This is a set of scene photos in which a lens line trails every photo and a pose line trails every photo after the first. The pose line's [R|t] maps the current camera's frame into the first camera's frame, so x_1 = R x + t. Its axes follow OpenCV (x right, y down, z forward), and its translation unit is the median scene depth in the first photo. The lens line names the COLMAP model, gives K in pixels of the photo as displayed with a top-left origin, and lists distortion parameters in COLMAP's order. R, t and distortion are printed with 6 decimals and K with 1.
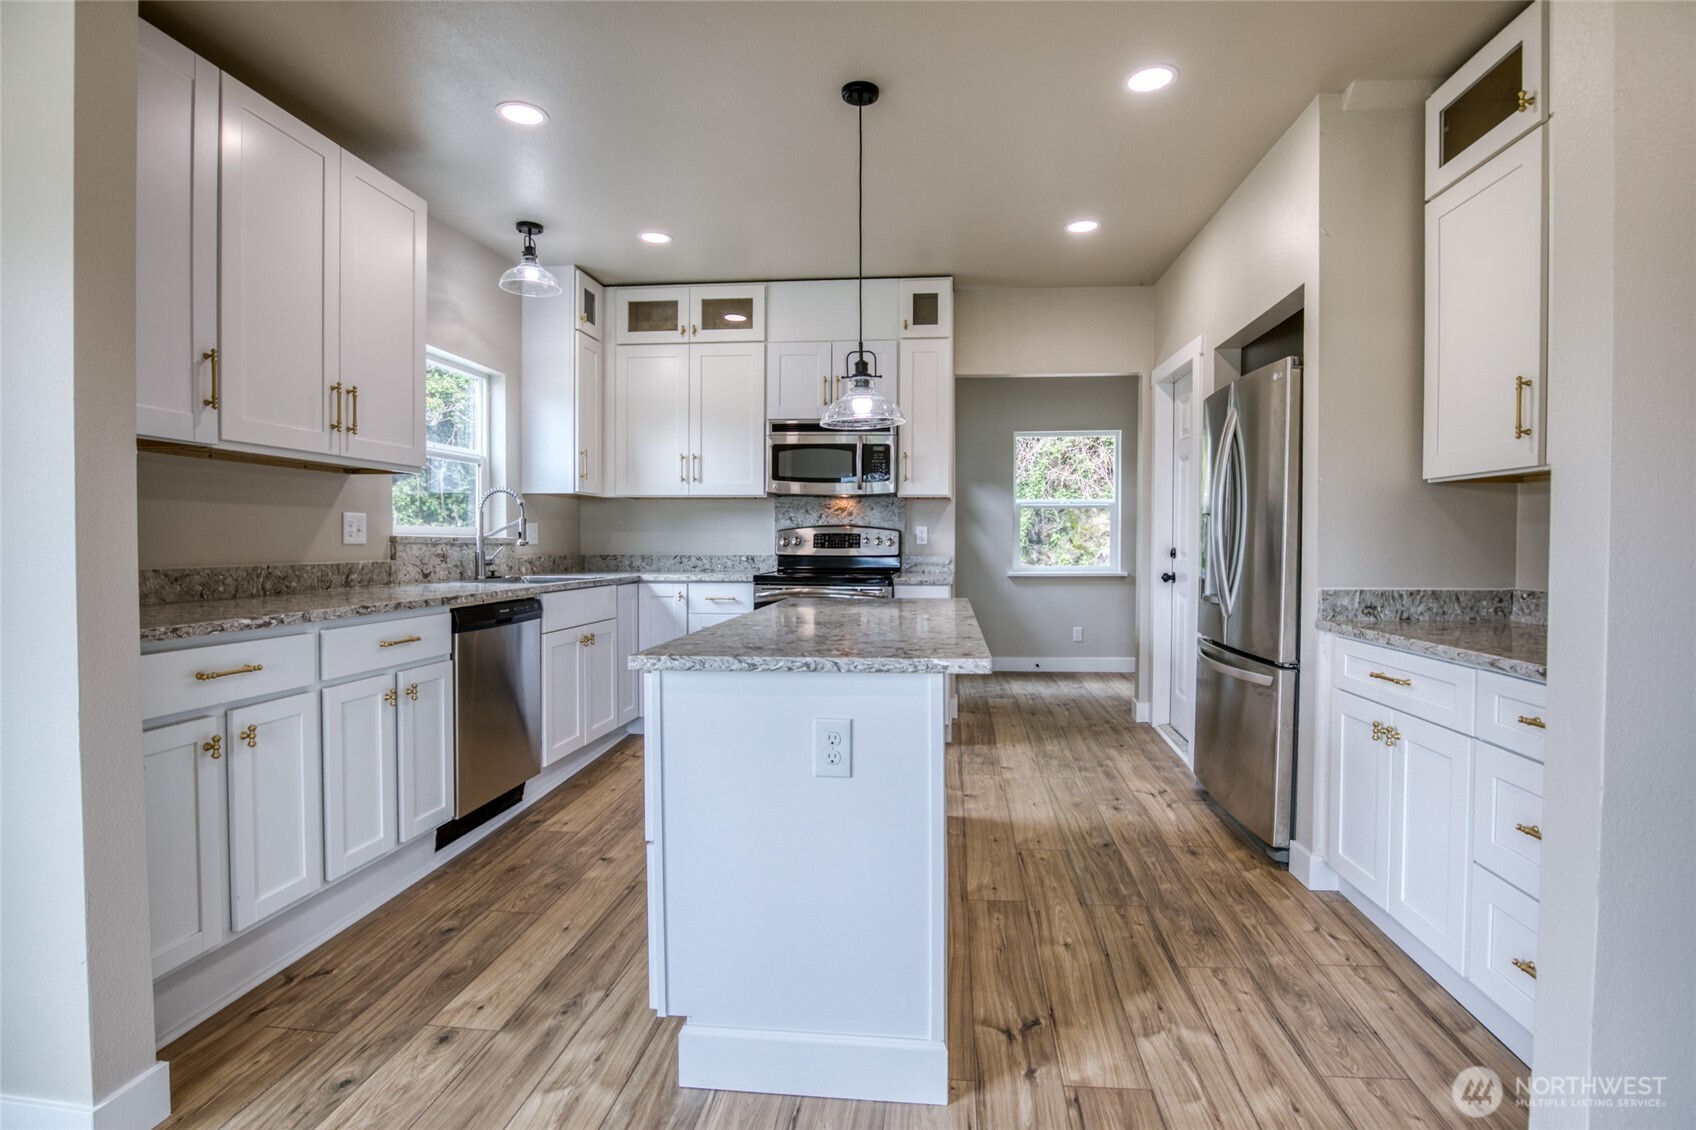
lens RADIAL K [[849.5, 0, 851.9], [0, 849.5, 557.7], [0, 0, 1]] dist [-0.028525, 0.002835]
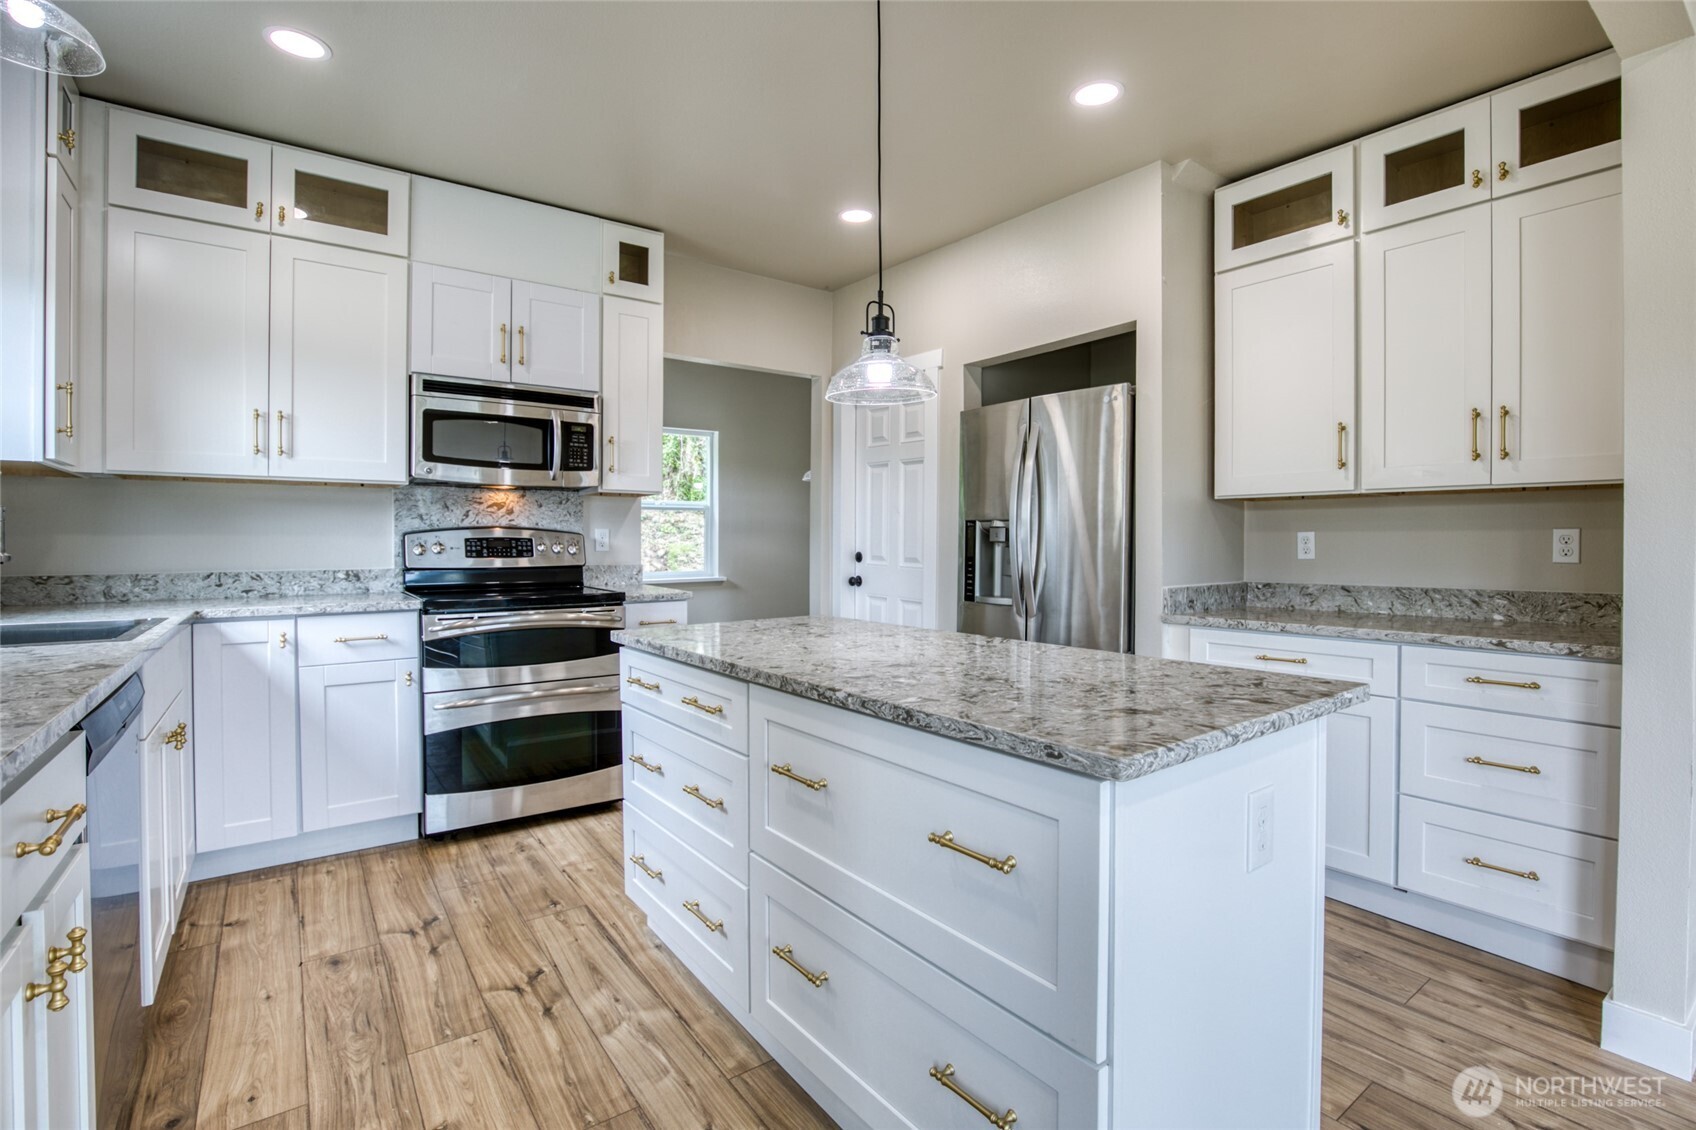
lens RADIAL K [[802.6, 0, 885.5], [0, 802.6, 555.7], [0, 0, 1]] dist [-0.035988, 0.005543]
pose [[0.713965, -0.014240, 0.700037, -0.406206], [0.017250, 0.999847, 0.002746, -0.013494], [-0.699969, 0.010115, 0.714102, 0.404113]]
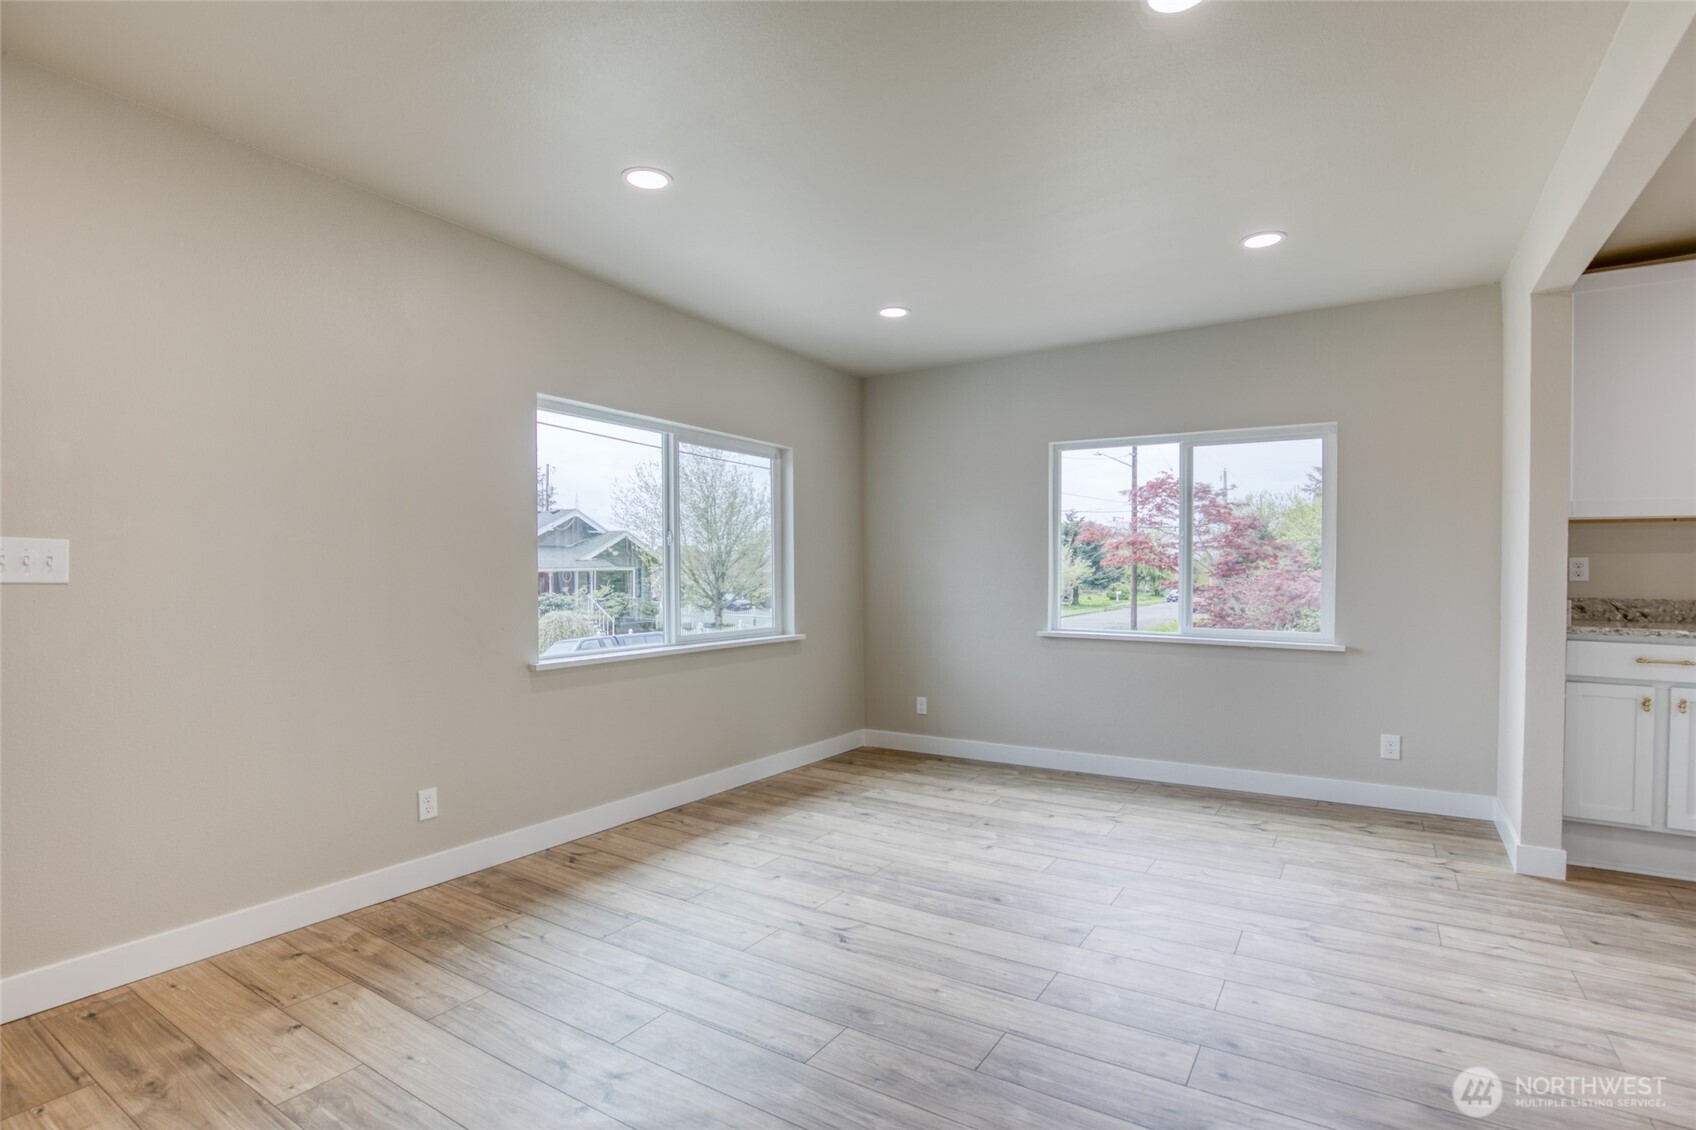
lens RADIAL K [[802.6, 0, 890.1], [0, 802.6, 575.1], [0, 0, 1]] dist [-0.035988, 0.005543]
pose [[-0.427838, 0.002805, -0.903851, 0.764229], [-0.030129, 0.999395, 0.017363, -0.006640], [0.903353, 0.034661, -0.427494, 0.179150]]
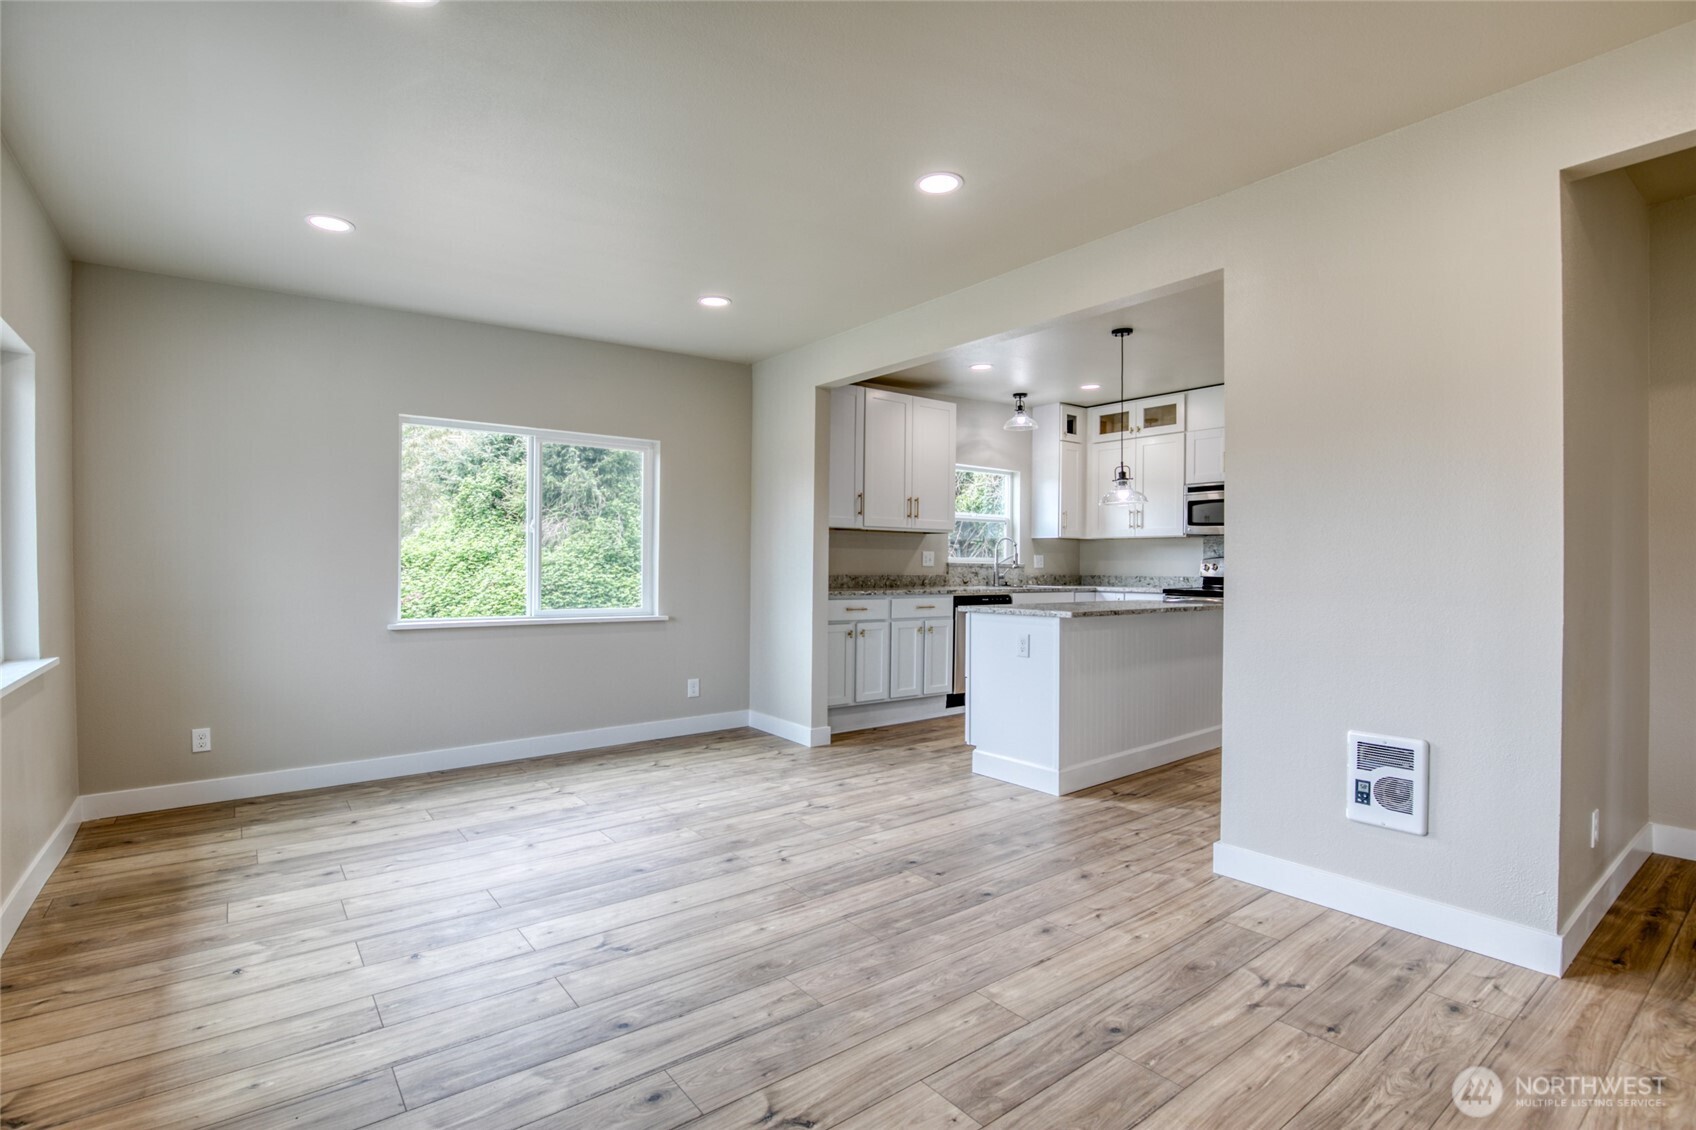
lens RADIAL K [[802.6, 0, 793.7], [0, 802.6, 568.6], [0, 0, 1]] dist [-0.035988, 0.005543]
pose [[0.654852, 0.006628, -0.755728, 0.727698], [-0.023951, 0.999641, -0.011987, 0.022765], [0.755377, 0.025950, 0.654776, -0.591124]]
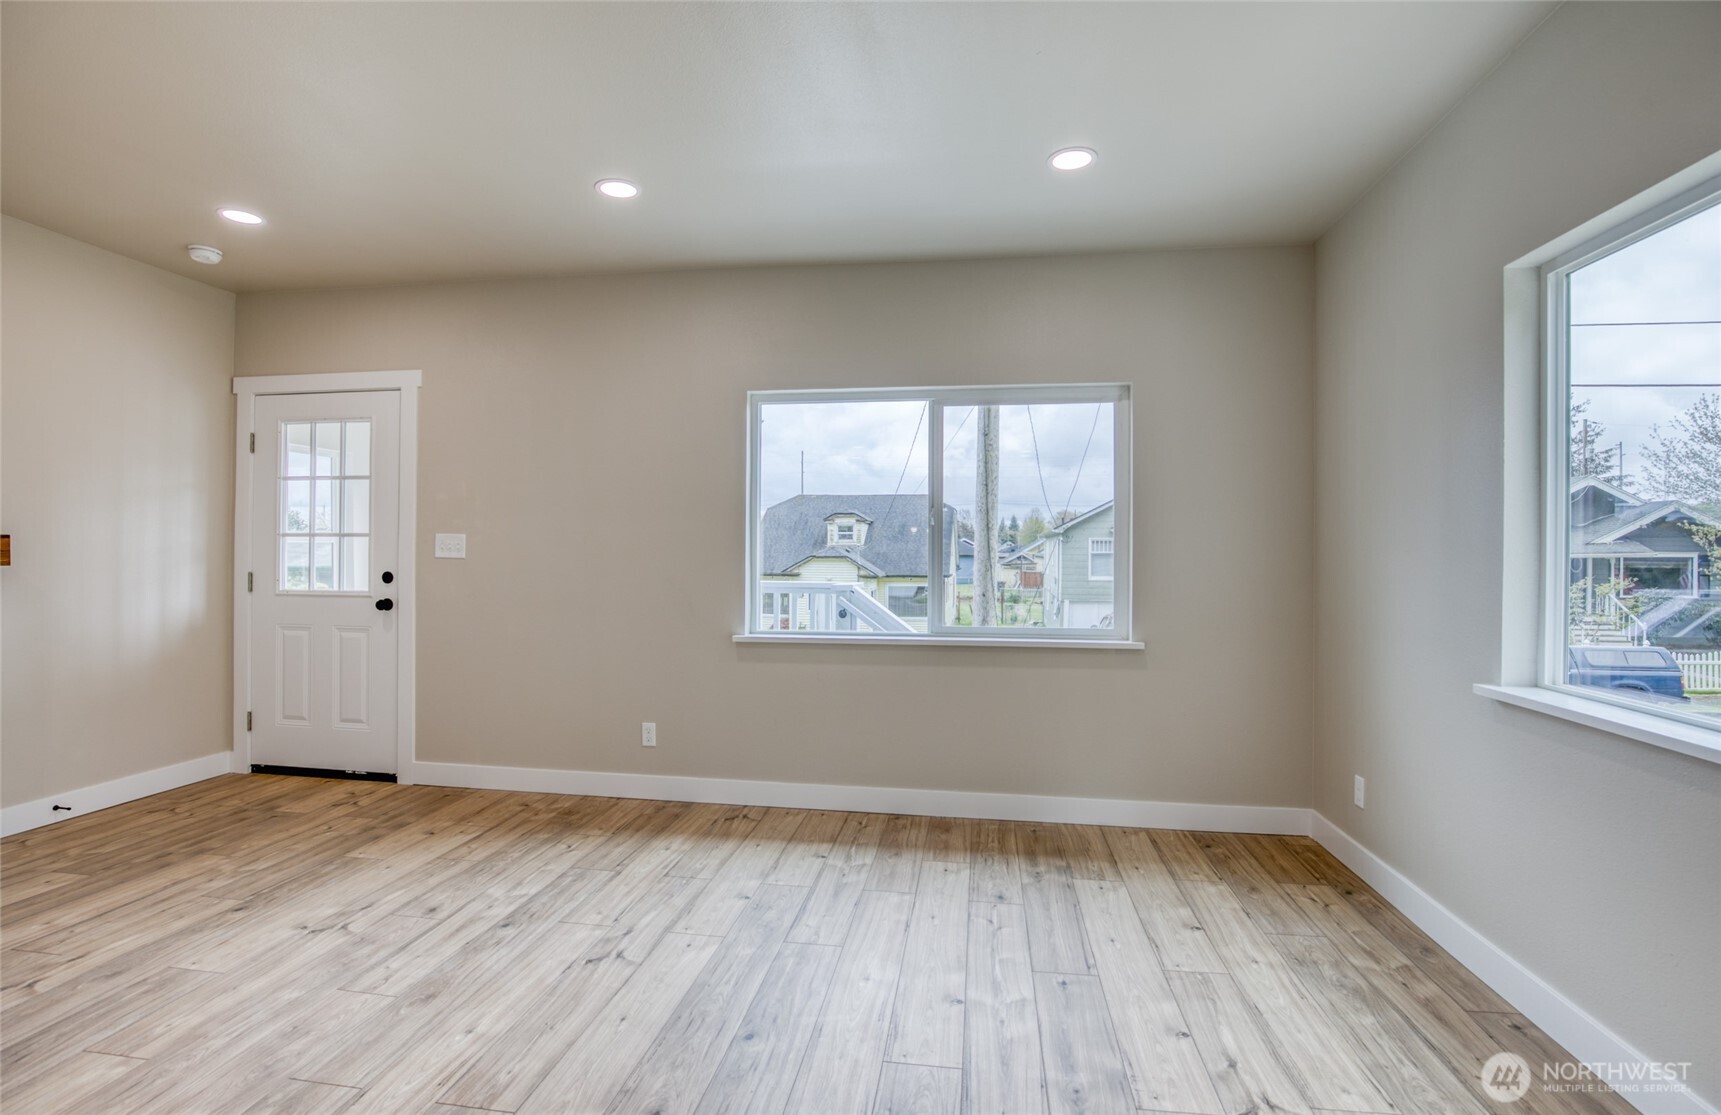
lens RADIAL K [[837.3, 0, 842.5], [0, 837.3, 551.8], [0, 0, 1]] dist [-0.037955, 0.006630]
pose [[-0.998664, -0.006862, 0.051210, -0.225775], [-0.005323, 0.999532, 0.030132, -0.021142], [-0.051393, 0.029819, -0.998233, 0.544594]]
